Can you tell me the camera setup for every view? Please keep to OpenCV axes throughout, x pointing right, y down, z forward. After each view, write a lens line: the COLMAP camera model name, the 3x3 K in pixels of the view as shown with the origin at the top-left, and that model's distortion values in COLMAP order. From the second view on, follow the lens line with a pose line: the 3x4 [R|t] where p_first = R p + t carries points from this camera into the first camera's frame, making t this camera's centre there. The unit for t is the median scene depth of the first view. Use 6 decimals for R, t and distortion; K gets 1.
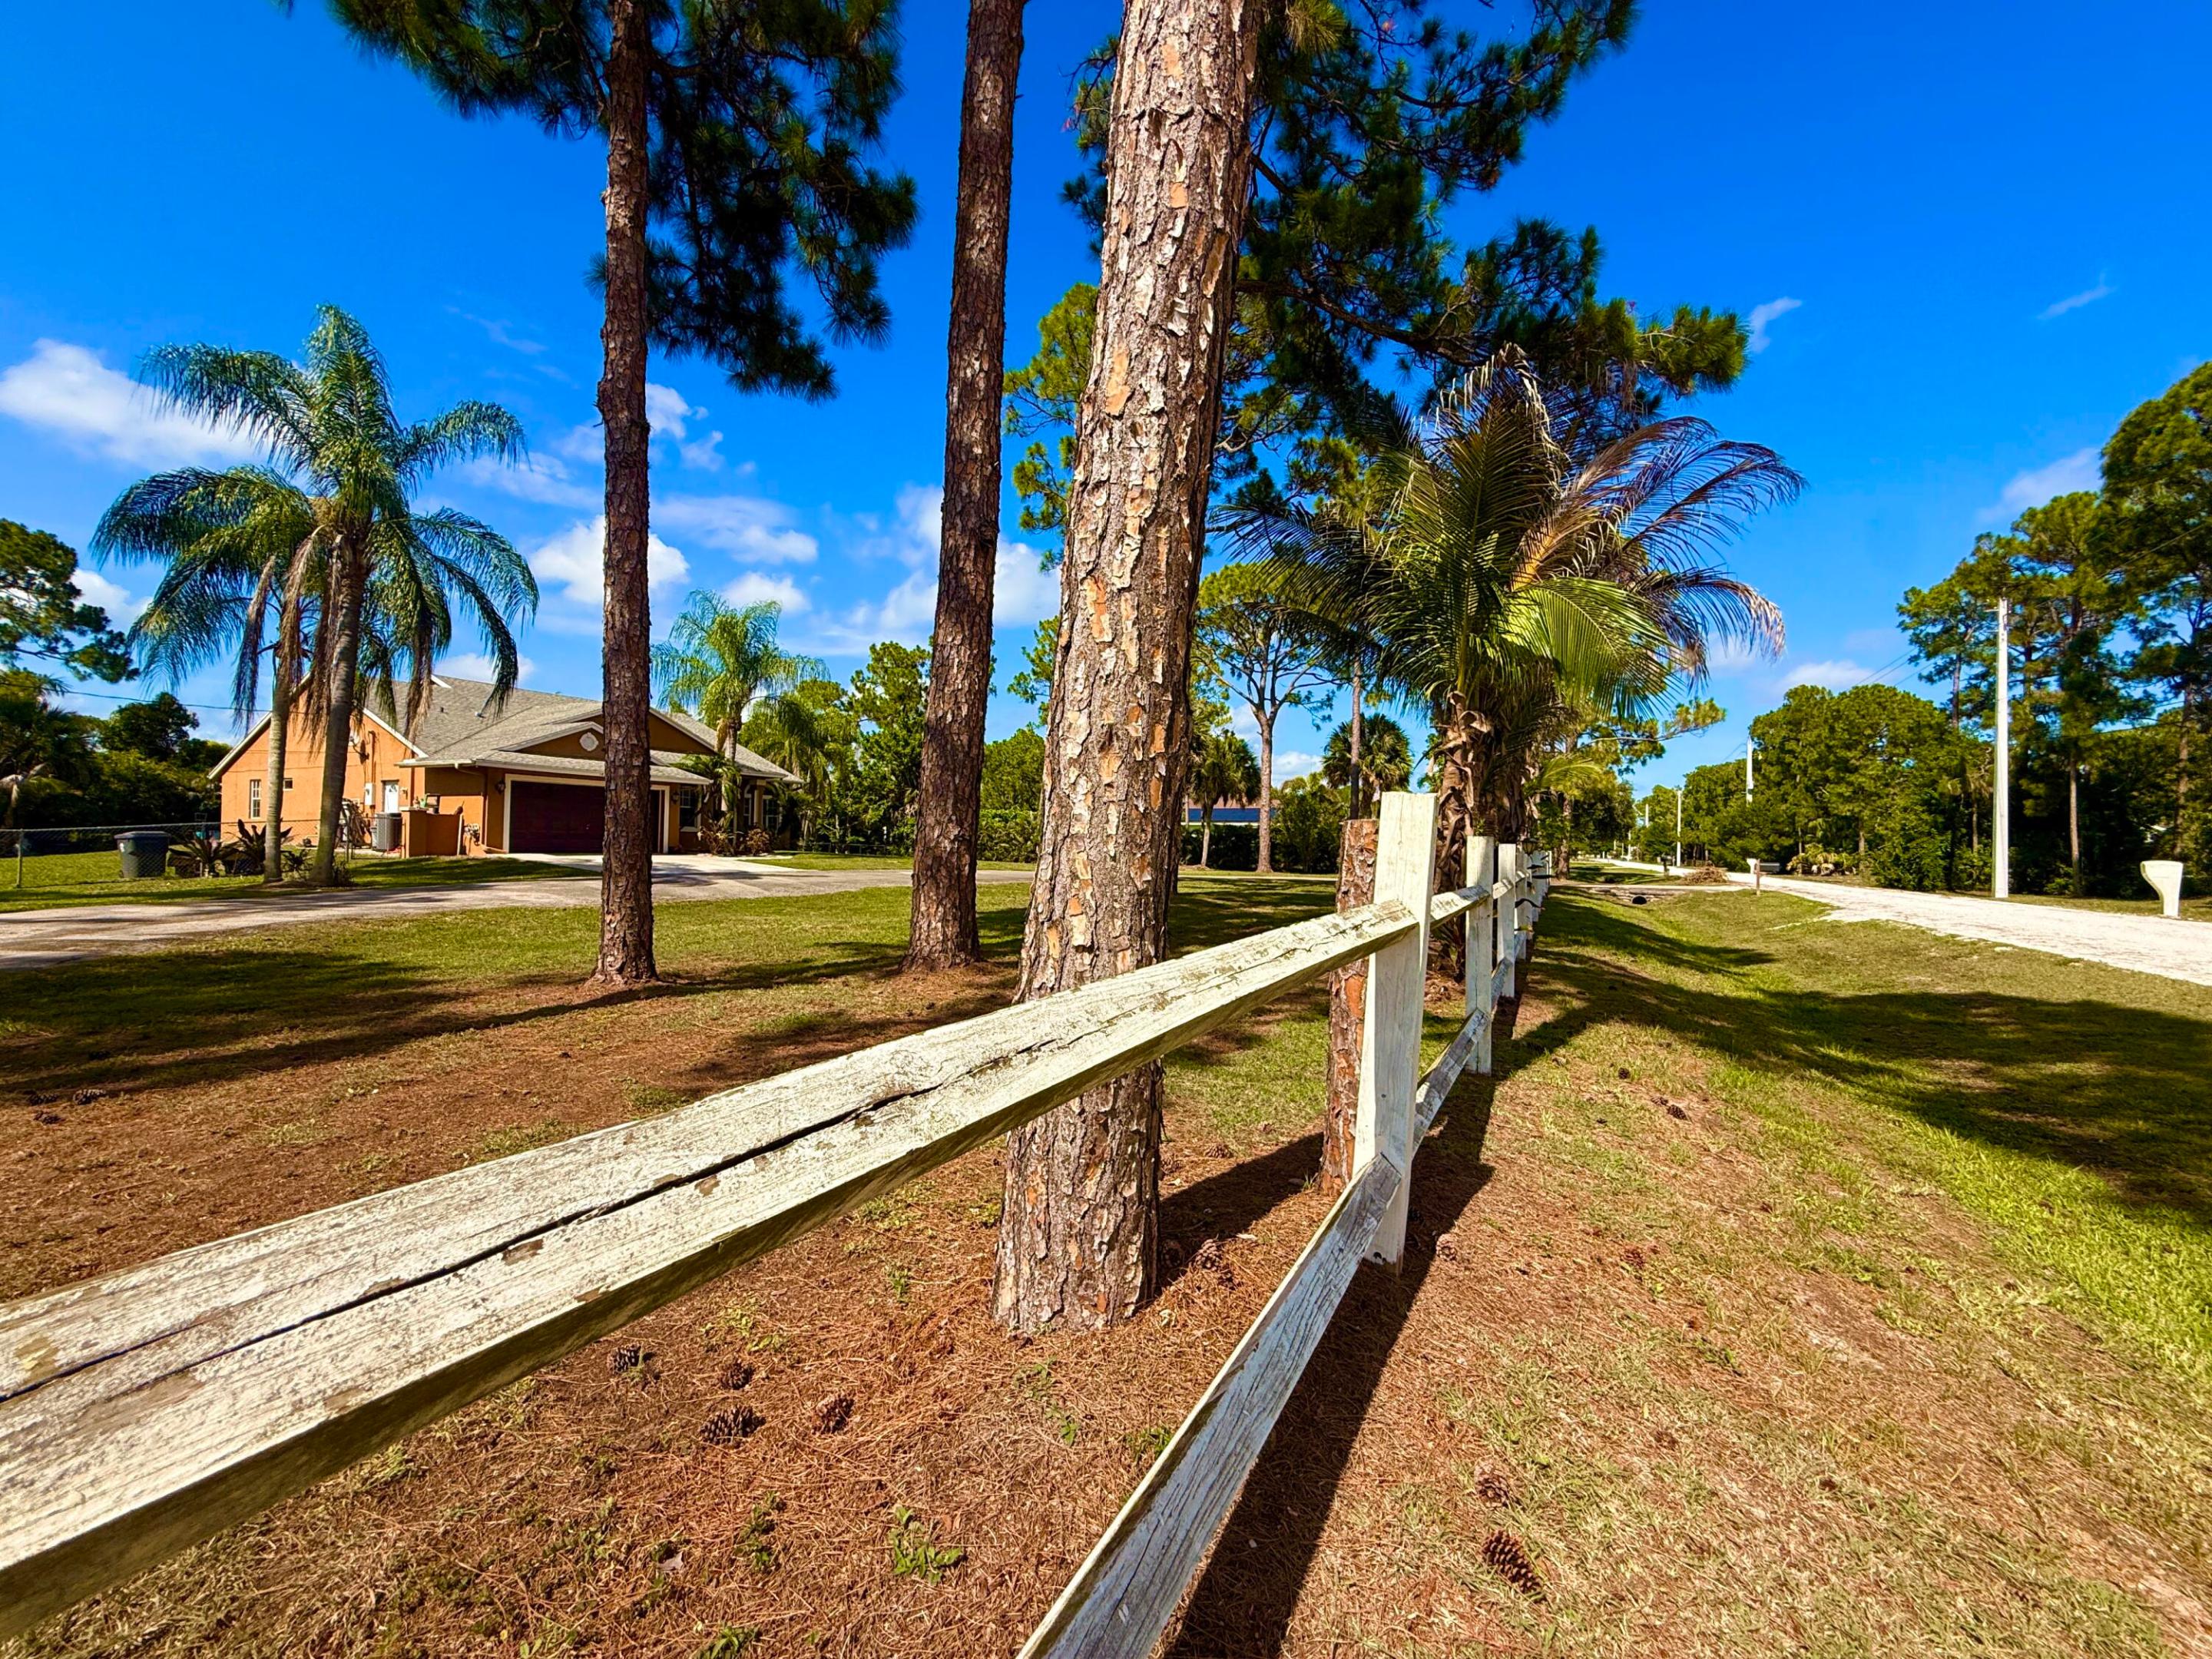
lens RADIAL K [[880.3, 0, 1102.3], [0, 880.3, 829.9], [0, 0, 1]] dist [0.000252, 0.000019]
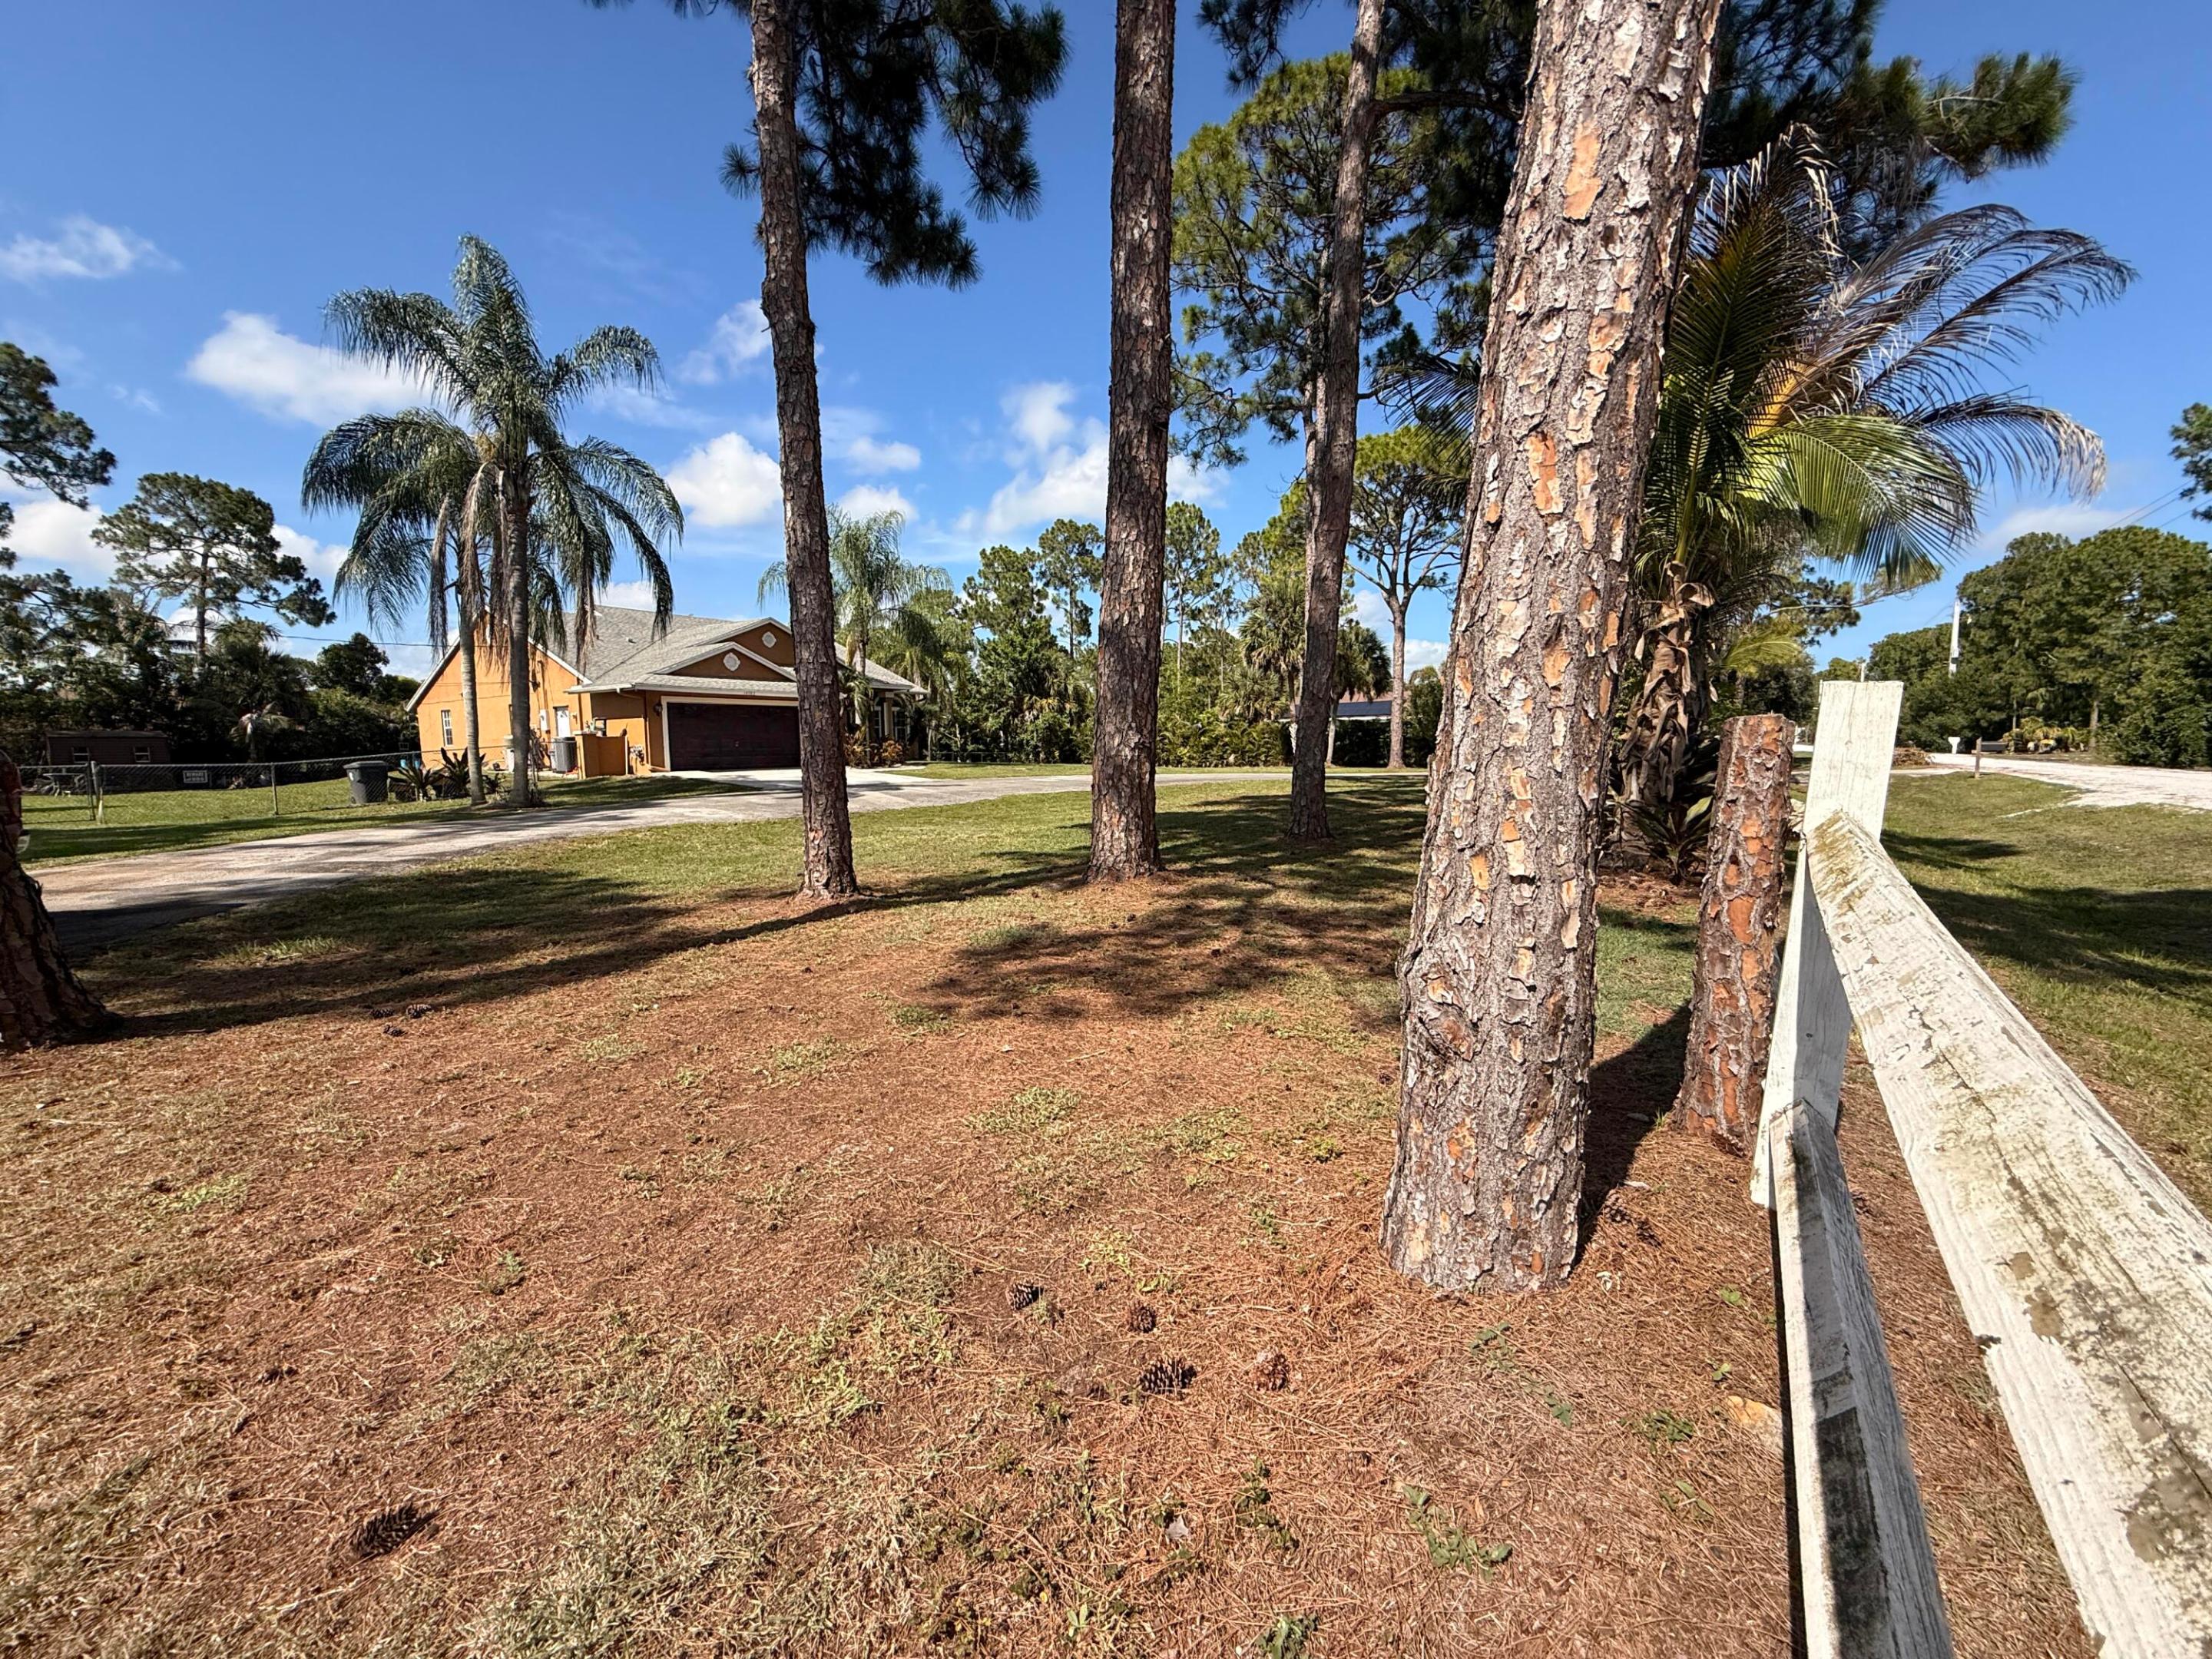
lens RADIAL K [[880.3, 0, 1101.6], [0, 880.3, 830.0], [0, 0, 1]] dist [0.000252, 0.000019]
pose [[0.991855, -0.020228, -0.125754, -0.015181], [0.034147, 0.993396, 0.109536, -0.001087], [0.122708, -0.112938, 0.985996, 0.004552]]
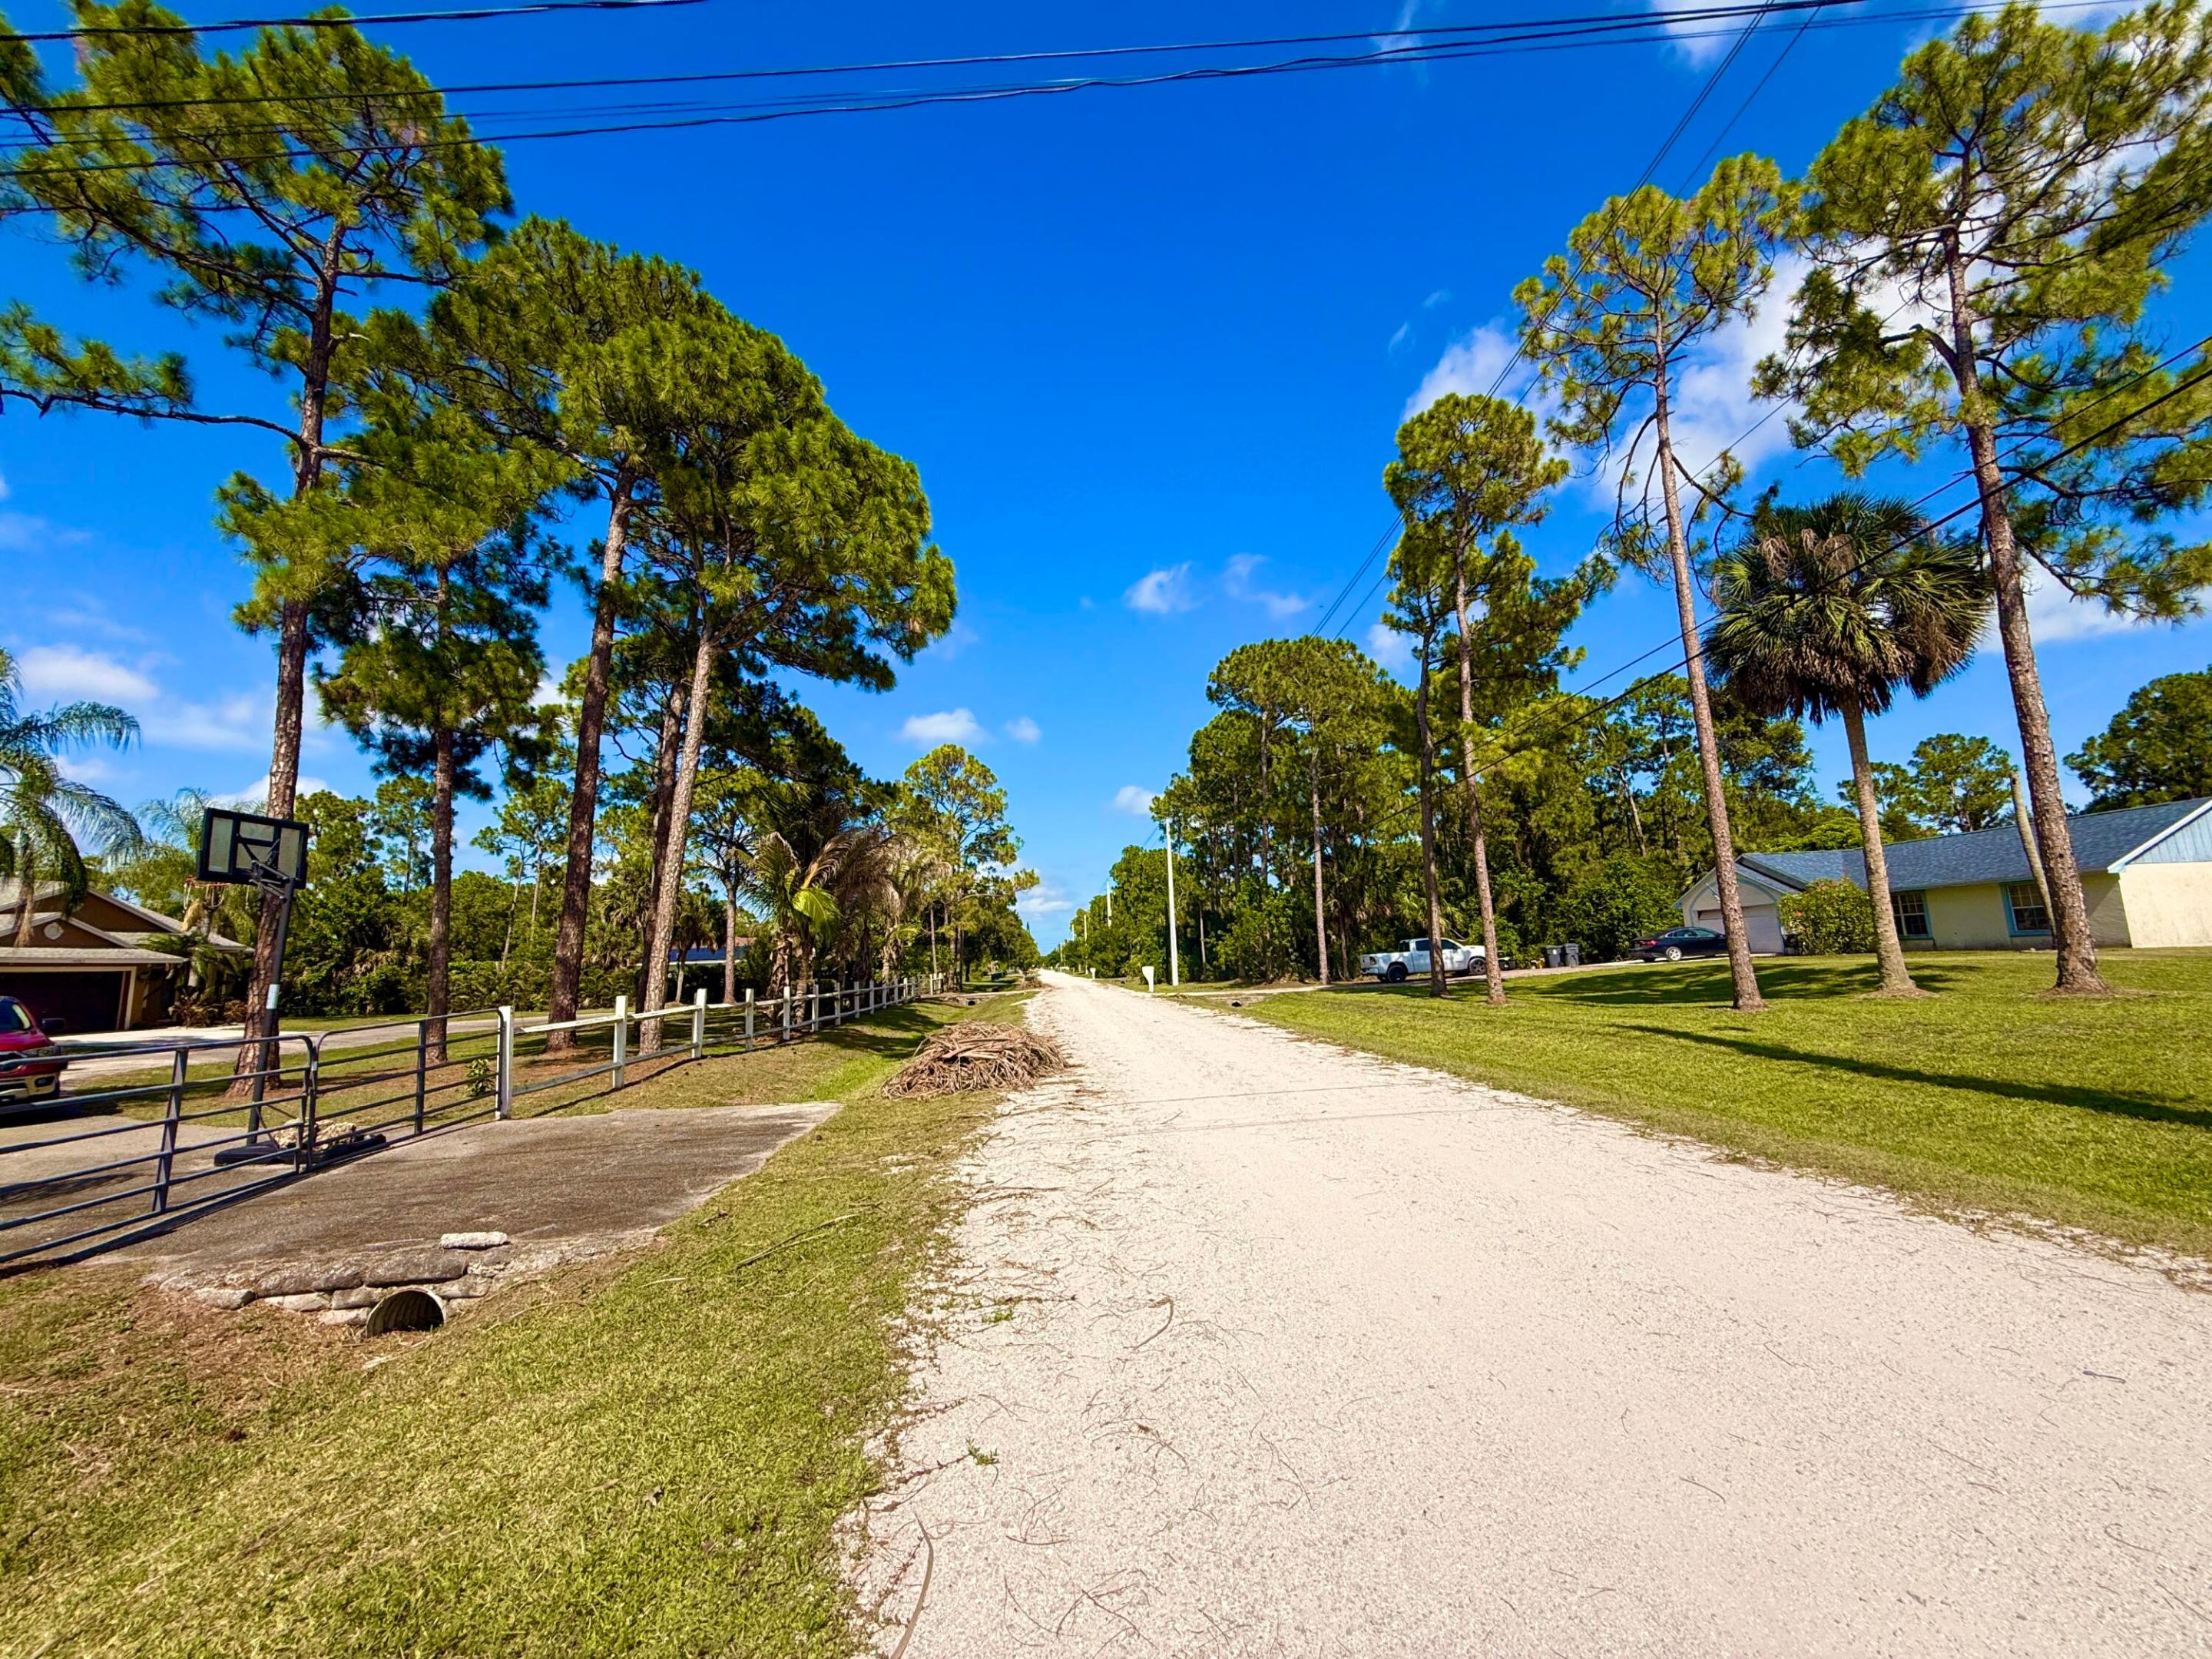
lens RADIAL K [[880.3, 0, 1099.2], [0, 880.3, 827.3], [0, 0, 1]] dist [0.000252, 0.000019]
pose [[0.849385, 0.026881, 0.527088, -0.040315], [0.048259, 0.990562, -0.128286, -0.015907], [-0.525562, 0.134401, 0.840072, -0.393093]]
